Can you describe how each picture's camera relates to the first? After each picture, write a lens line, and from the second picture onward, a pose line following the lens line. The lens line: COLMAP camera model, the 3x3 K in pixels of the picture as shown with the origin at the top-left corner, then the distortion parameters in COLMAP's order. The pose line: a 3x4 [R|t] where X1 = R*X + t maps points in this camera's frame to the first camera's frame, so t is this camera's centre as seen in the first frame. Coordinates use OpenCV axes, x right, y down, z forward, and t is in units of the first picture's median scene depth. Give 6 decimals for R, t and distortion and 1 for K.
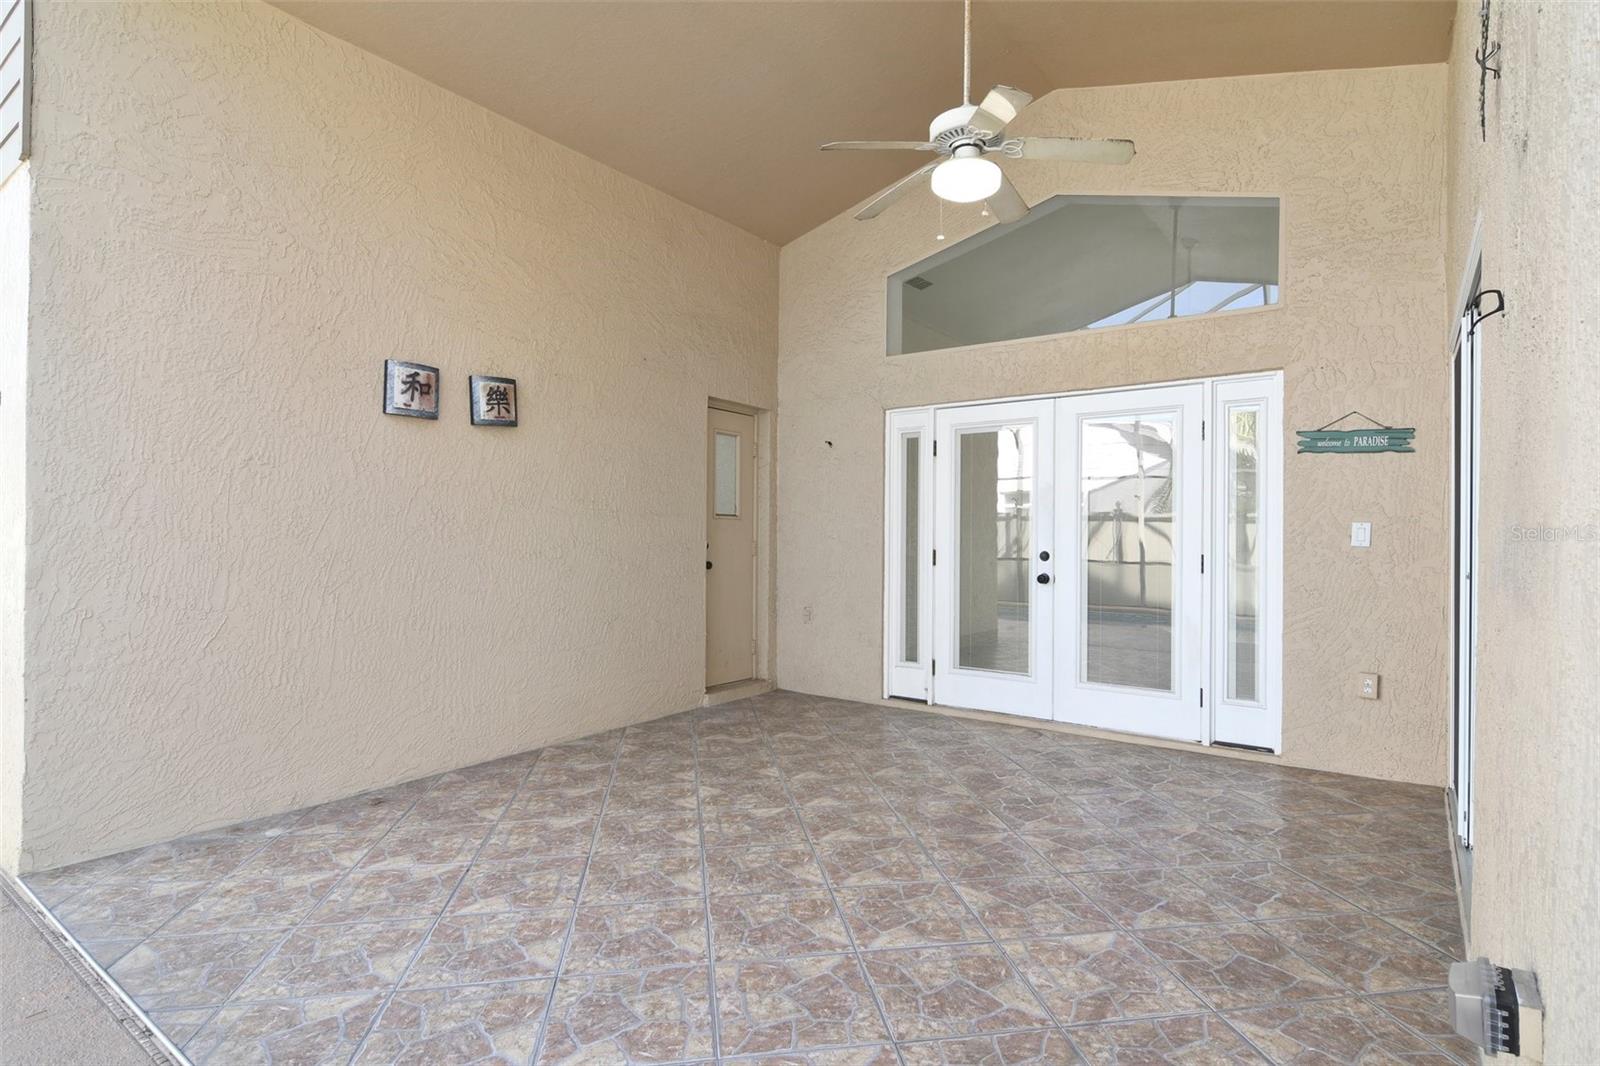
lens RADIAL K [[812.2, 0, 800.0], [0, 812.2, 533.0], [0, 0, 1]] dist [0.018897, -0.013049]
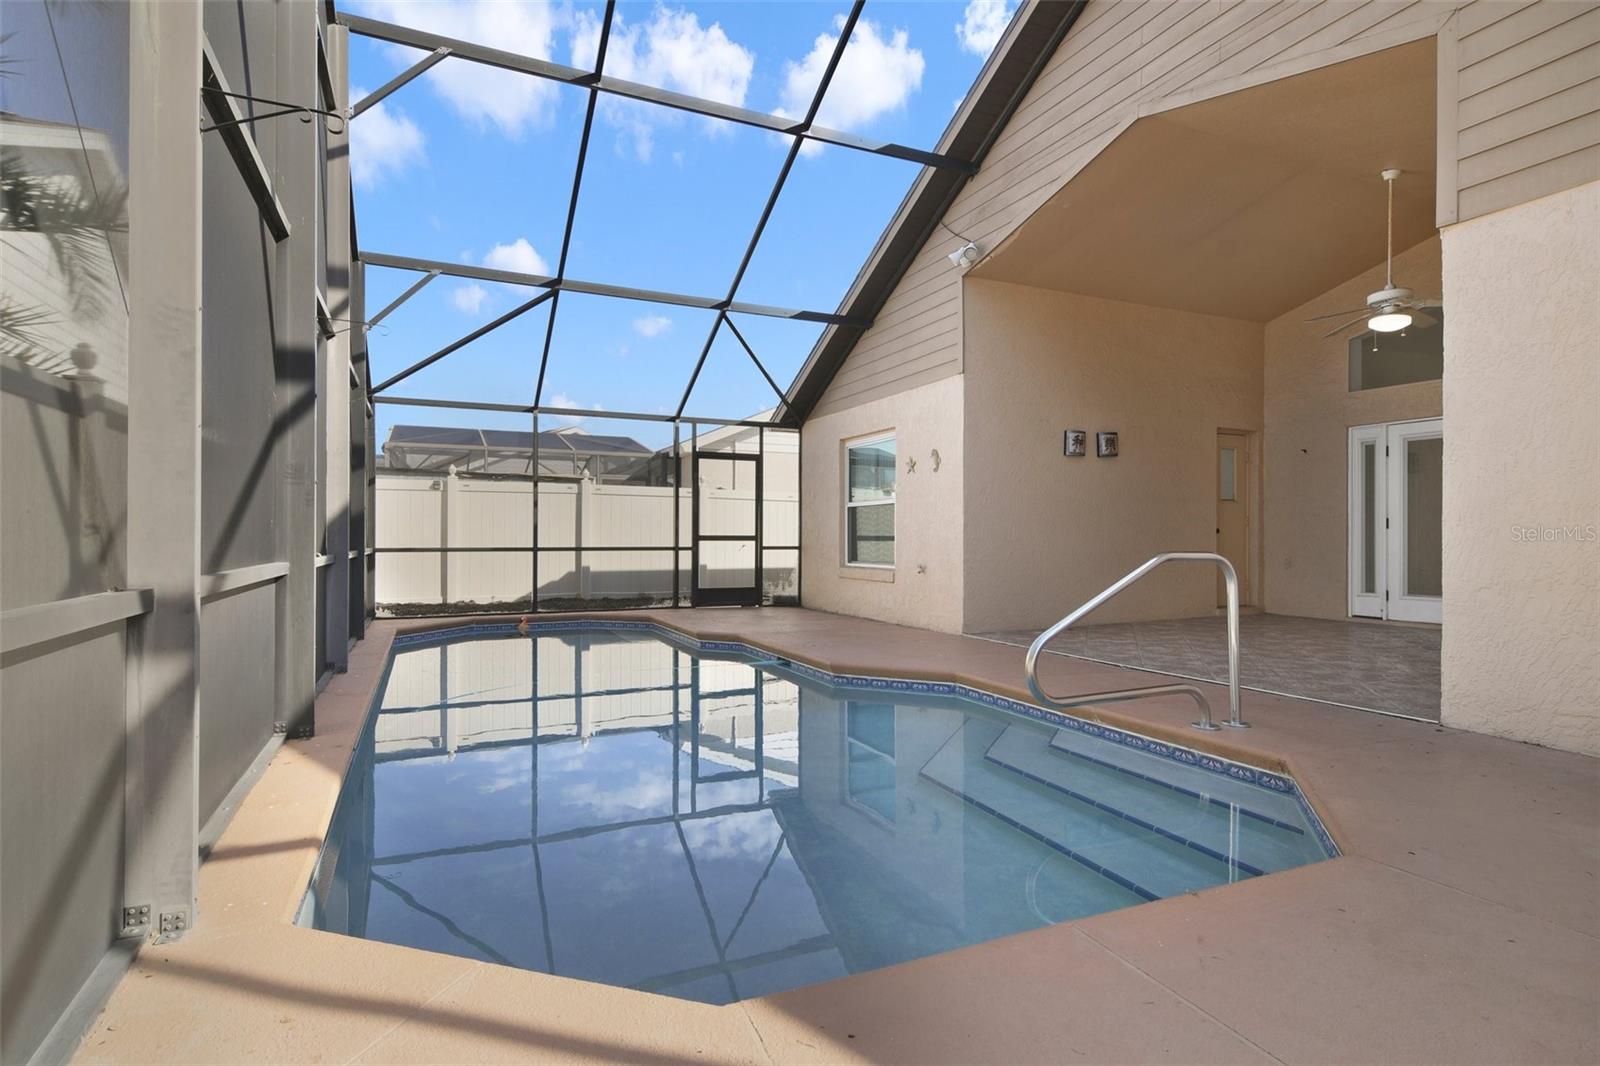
lens RADIAL K [[812.2, 0, 800.0], [0, 812.2, 533.0], [0, 0, 1]] dist [0.018897, -0.013049]
pose [[0.874436, -0.009138, -0.485055, -0.071450], [0.009875, 0.999951, -0.001035, 0.051945], [0.485040, -0.003885, 0.874483, -1.152062]]
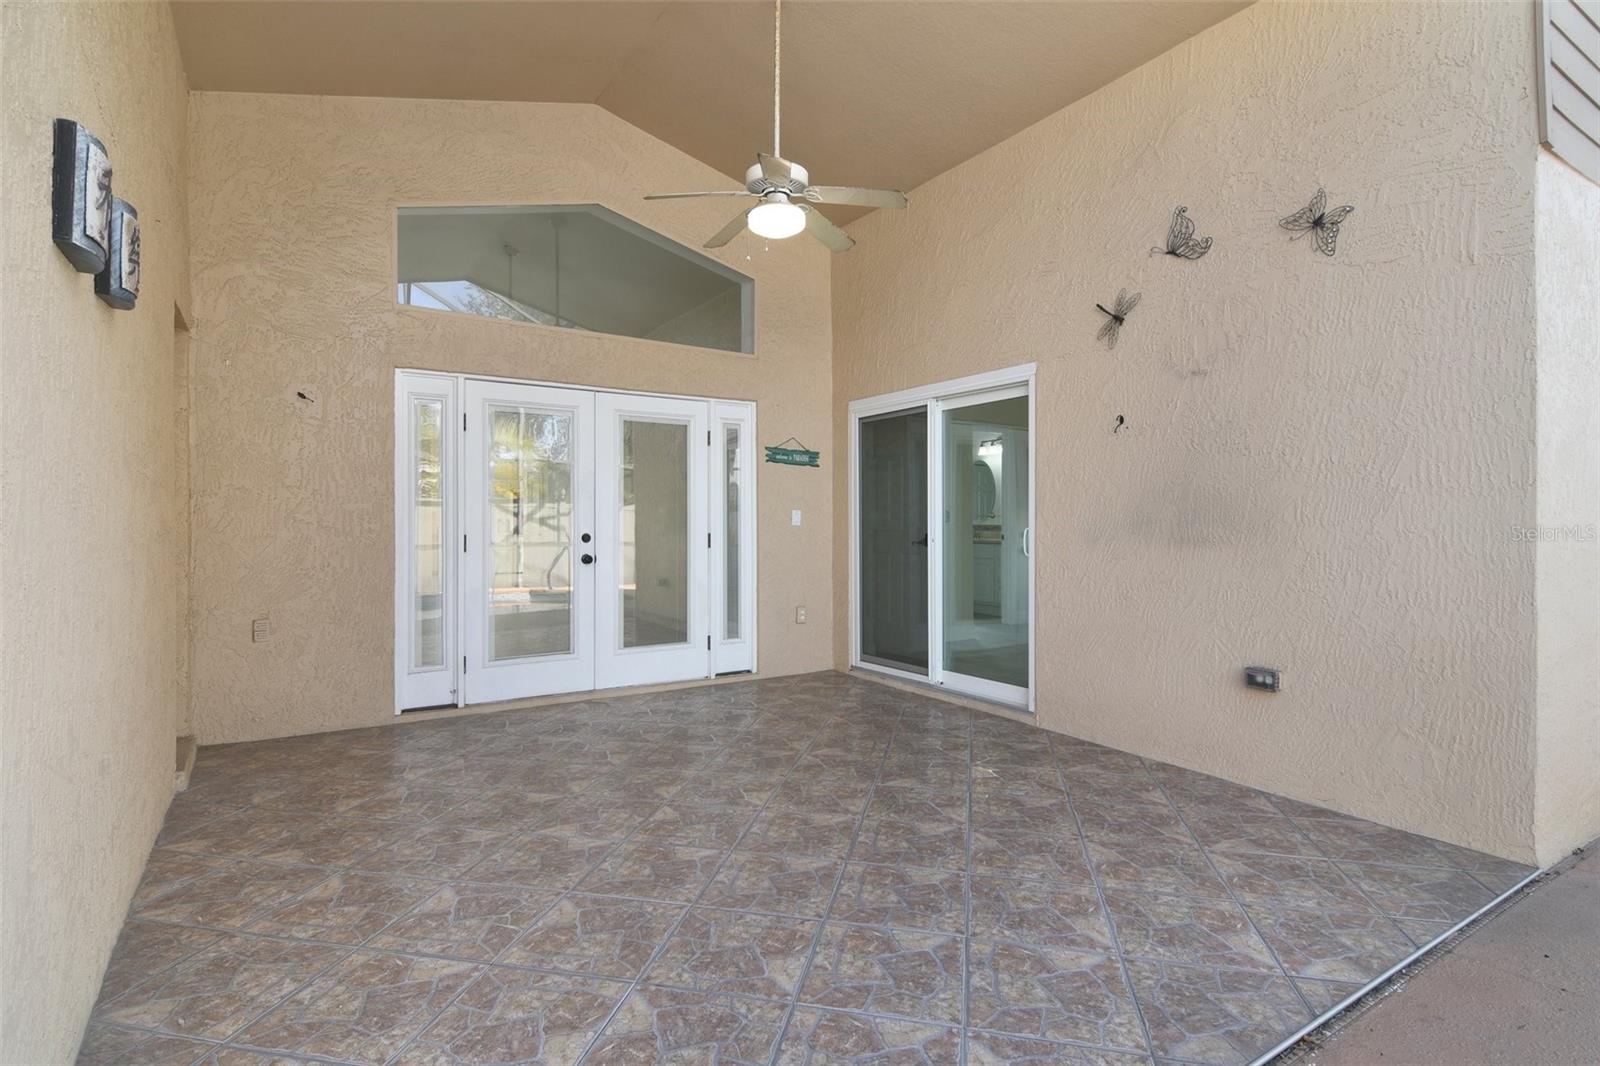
lens RADIAL K [[806.6, 0, 799.2], [0, 806.6, 518.0], [0, 0, 1]] dist [0.016615, -0.001136]
pose [[0.356724, 0.000736, 0.934209, -0.715338], [-0.002031, 0.999998, -0.000013, 0.001896], [-0.934208, -0.001892, 0.356725, 0.439353]]
